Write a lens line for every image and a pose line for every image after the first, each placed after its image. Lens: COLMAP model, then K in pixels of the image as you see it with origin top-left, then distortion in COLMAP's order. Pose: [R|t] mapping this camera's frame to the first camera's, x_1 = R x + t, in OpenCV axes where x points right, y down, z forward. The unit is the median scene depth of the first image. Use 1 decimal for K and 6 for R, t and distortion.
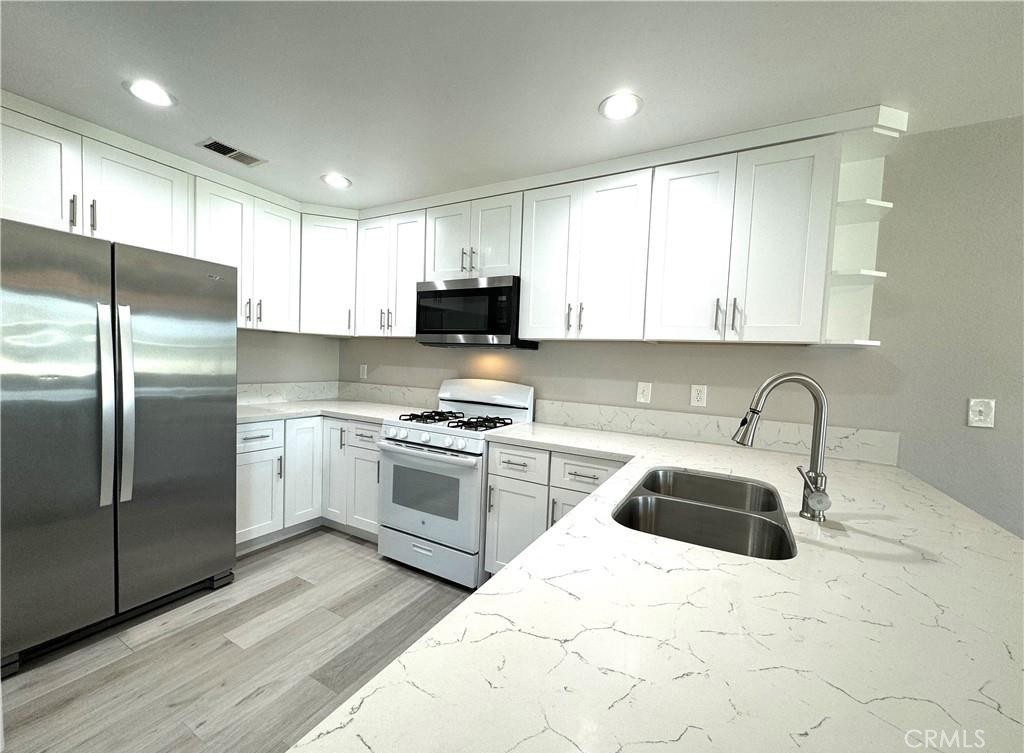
lens RADIAL K [[411.1, 0, 510.9], [0, 411.1, 379.9], [0, 0, 1]] dist [-0.002829, -0.000168]
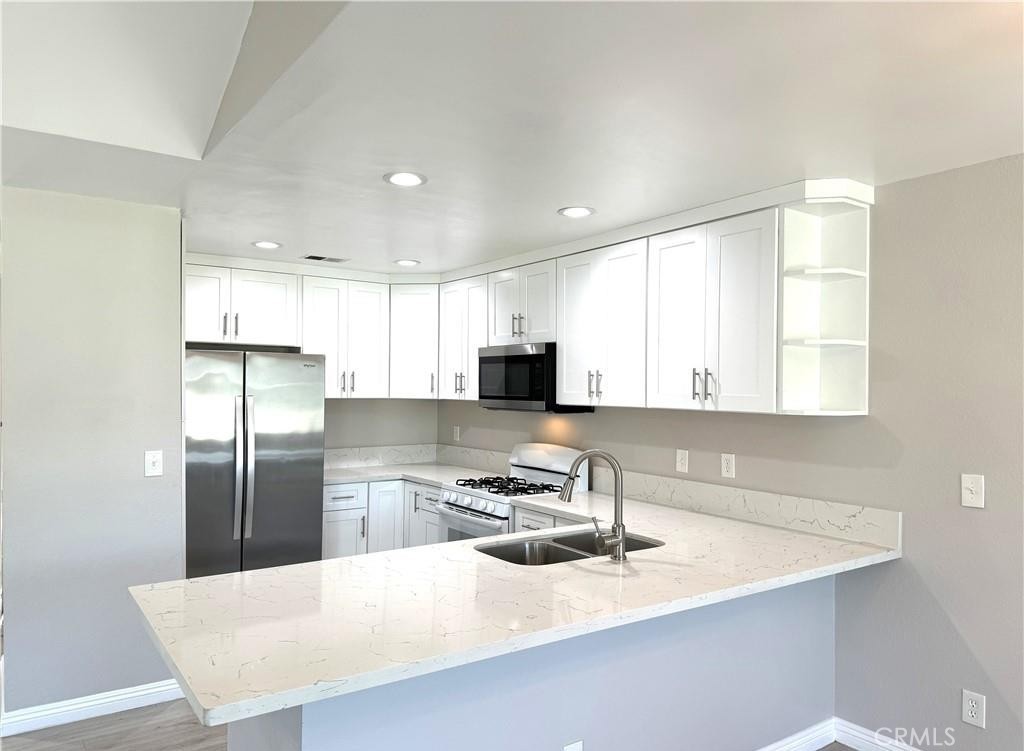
lens RADIAL K [[715.3, 0, 512.0], [0, 715.3, 375.5], [0, 0, 1]] dist [0.106678, -0.167760]
pose [[0.899722, -0.039829, -0.434642, 0.649536], [0.006770, 0.996981, -0.077344, -0.035211], [0.436411, 0.066645, 0.897276, -0.575519]]
